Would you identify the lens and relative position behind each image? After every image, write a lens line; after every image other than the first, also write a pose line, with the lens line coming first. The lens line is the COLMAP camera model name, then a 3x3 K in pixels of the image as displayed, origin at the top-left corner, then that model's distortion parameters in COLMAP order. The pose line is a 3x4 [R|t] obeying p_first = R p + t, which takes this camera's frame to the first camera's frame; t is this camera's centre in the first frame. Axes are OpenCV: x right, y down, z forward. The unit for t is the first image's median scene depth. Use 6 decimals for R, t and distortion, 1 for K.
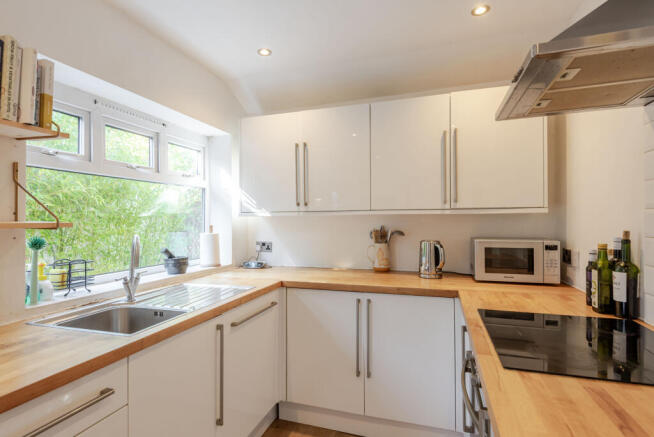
lens RADIAL K [[339.7, 0, 327.0], [0, 339.7, 218.5], [0, 0, 1]] dist [0.000103, -0.000010]
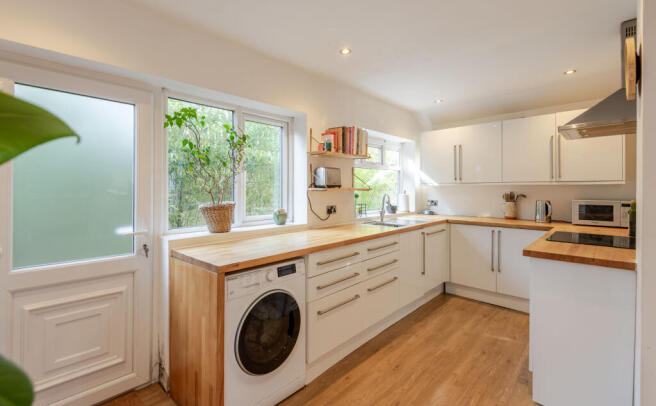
lens RADIAL K [[295.4, 0, 319.7], [0, 295.4, 186.9], [0, 0, 1]] dist [-0.002279, -0.000468]
pose [[0.891782, 0.003750, -0.452450, -0.021200], [-0.001932, 0.999988, 0.004478, -0.006326], [0.452462, -0.003119, 0.891778, -0.804856]]
